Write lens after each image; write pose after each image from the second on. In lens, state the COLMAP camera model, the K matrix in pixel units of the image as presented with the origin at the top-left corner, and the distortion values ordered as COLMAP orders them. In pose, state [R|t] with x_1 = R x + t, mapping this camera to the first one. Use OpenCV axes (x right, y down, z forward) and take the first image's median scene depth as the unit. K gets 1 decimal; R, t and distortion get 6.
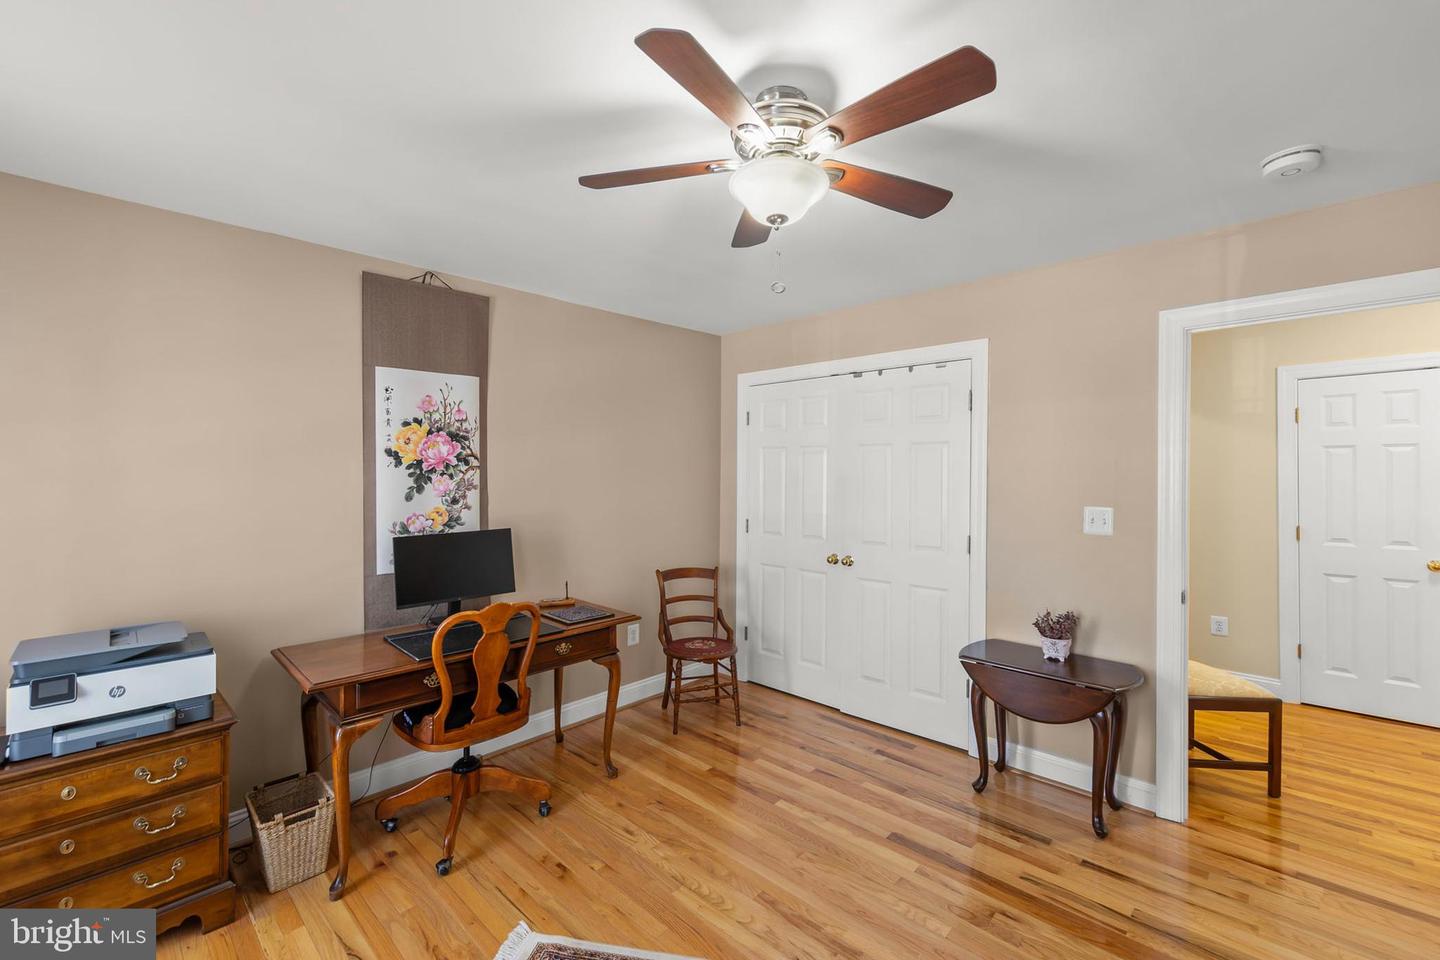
lens RADIAL K [[618.2, 0, 710.7], [0, 618.2, 478.4], [0, 0, 1]] dist [0.013309, -0.000881]
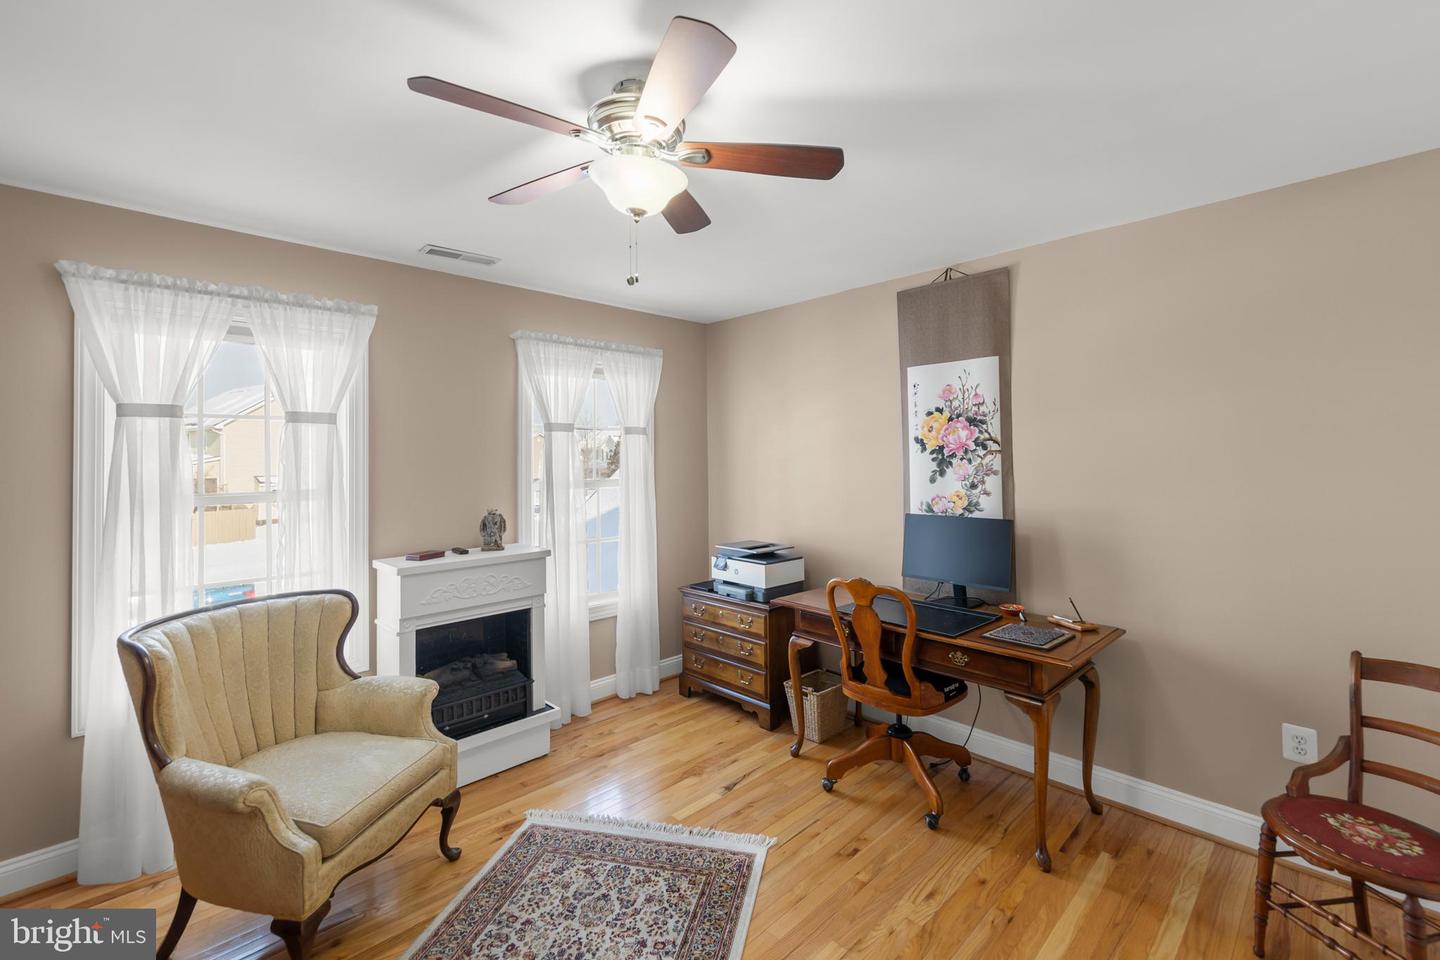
lens RADIAL K [[618.2, 0, 716.4], [0, 618.2, 448.2], [0, 0, 1]] dist [0.013309, -0.000881]
pose [[-0.037182, -0.011711, -0.999240, 0.610942], [-0.002464, 0.999929, -0.011627, -0.011810], [0.999305, 0.002030, -0.037208, 0.638722]]
